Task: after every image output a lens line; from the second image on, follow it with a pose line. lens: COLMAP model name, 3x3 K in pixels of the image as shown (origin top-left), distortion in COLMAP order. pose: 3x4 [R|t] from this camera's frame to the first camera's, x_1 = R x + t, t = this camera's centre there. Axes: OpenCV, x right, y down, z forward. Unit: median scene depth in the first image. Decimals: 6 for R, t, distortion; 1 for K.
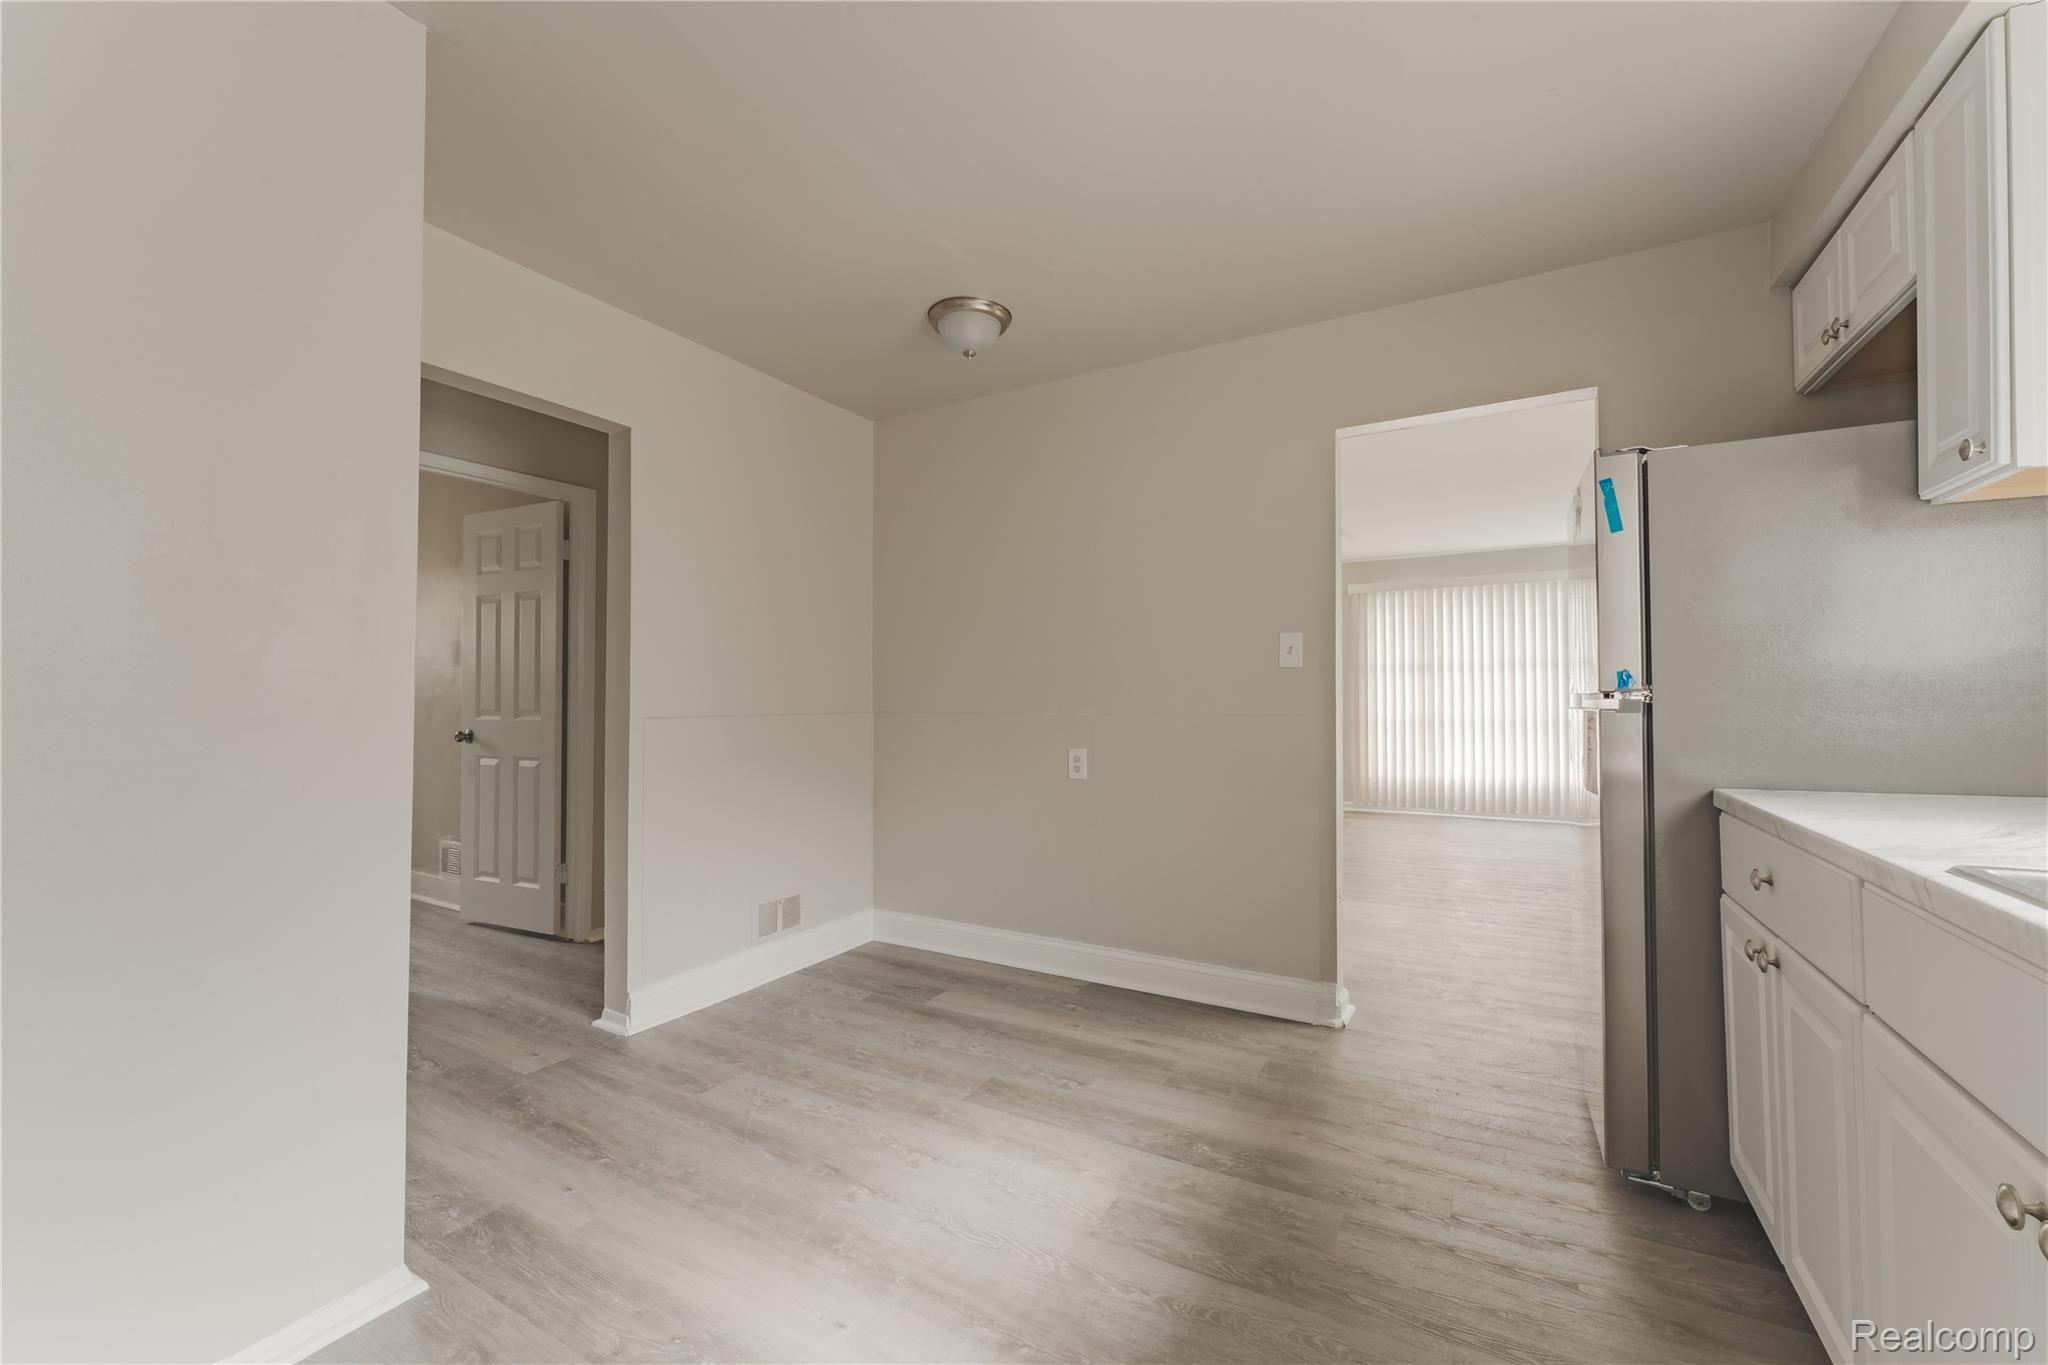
lens RADIAL K [[818.9, 0, 1021.3], [0, 818.9, 680.8], [0, 0, 1]] dist [0.003026, -0.000298]
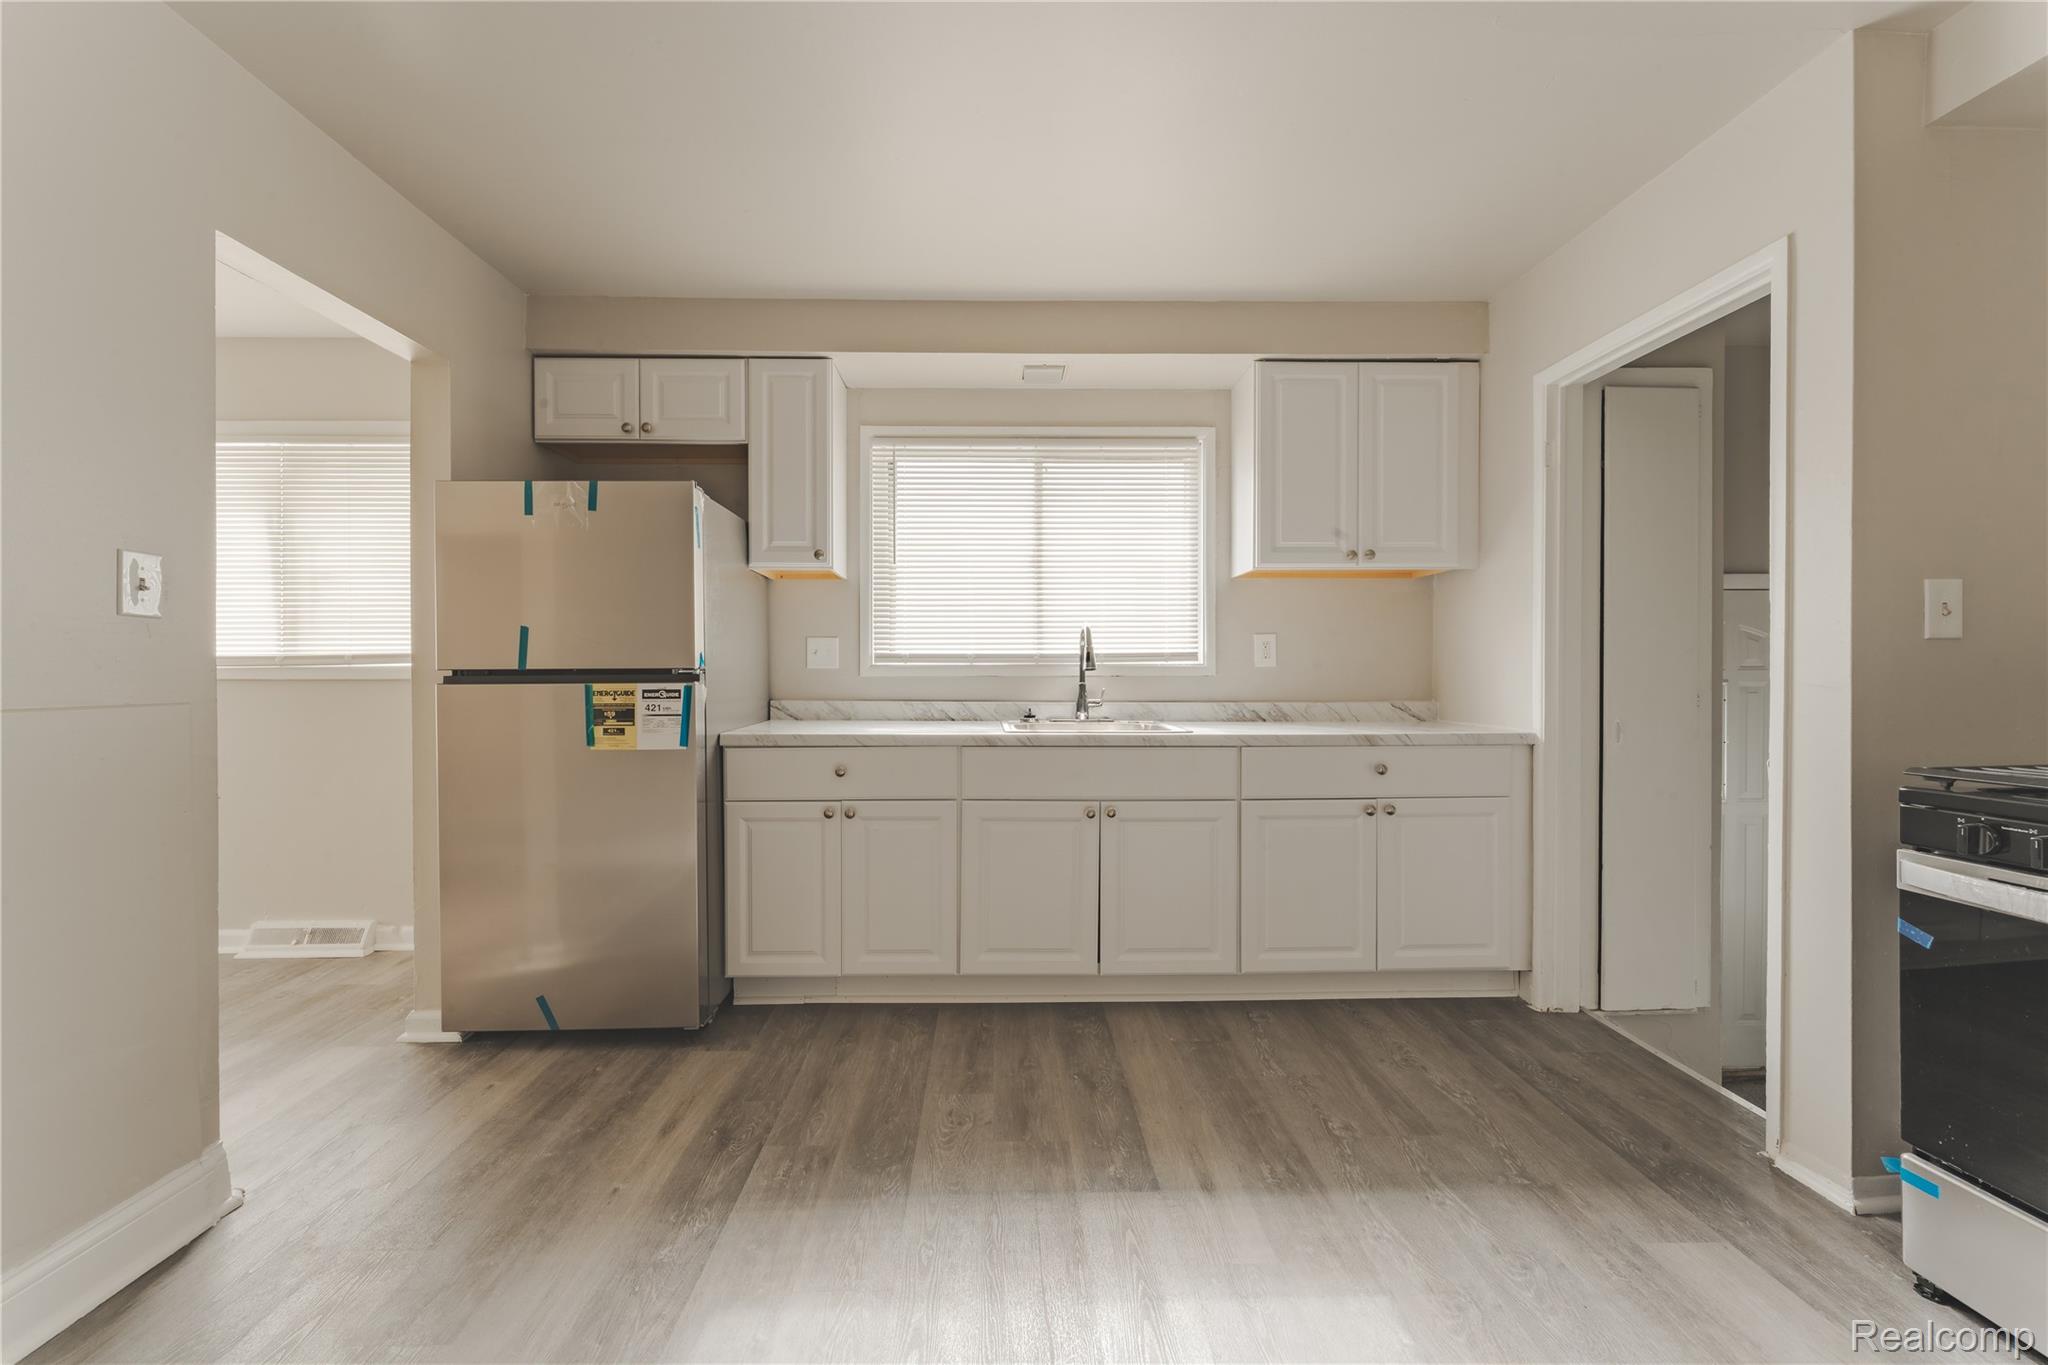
lens RADIAL K [[818.9, 0, 1006.4], [0, 818.9, 679.2], [0, 0, 1]] dist [0.003026, -0.000298]
pose [[-0.497564, -0.005840, 0.867408, -0.800784], [-0.015079, 0.999884, -0.001918, 0.032909], [-0.867296, -0.014034, -0.497595, 1.467573]]
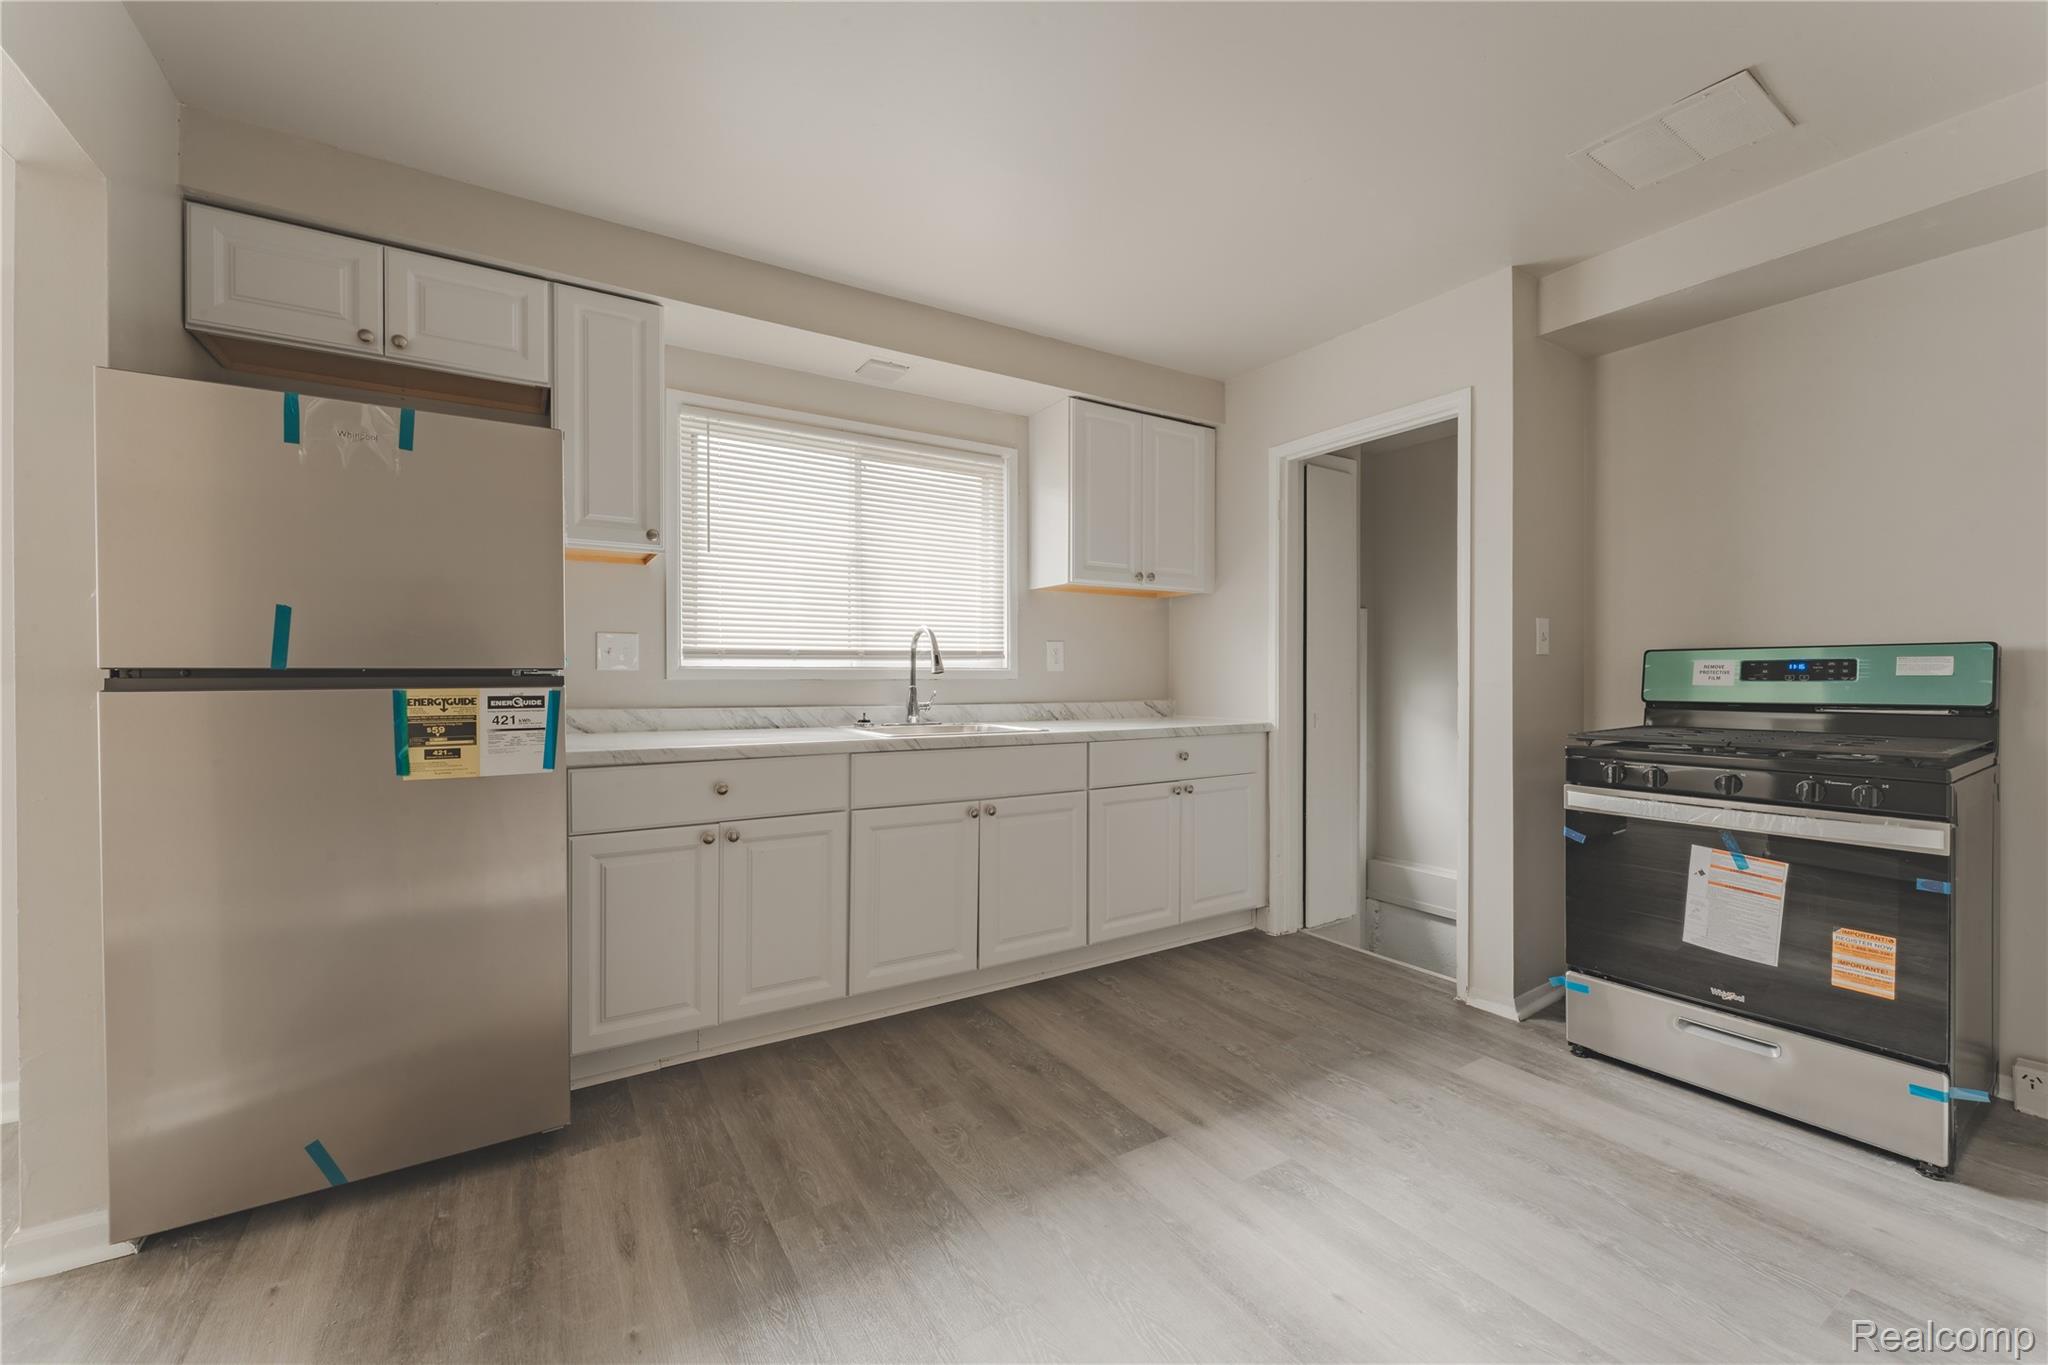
lens RADIAL K [[818.9, 0, 1008.9], [0, 818.9, 682.2], [0, 0, 1]] dist [0.003026, -0.000298]
pose [[-0.871266, -0.001644, 0.490809, -0.337602], [-0.008362, 0.999899, -0.011494, 0.047059], [-0.490740, -0.014118, -0.871191, 1.947126]]
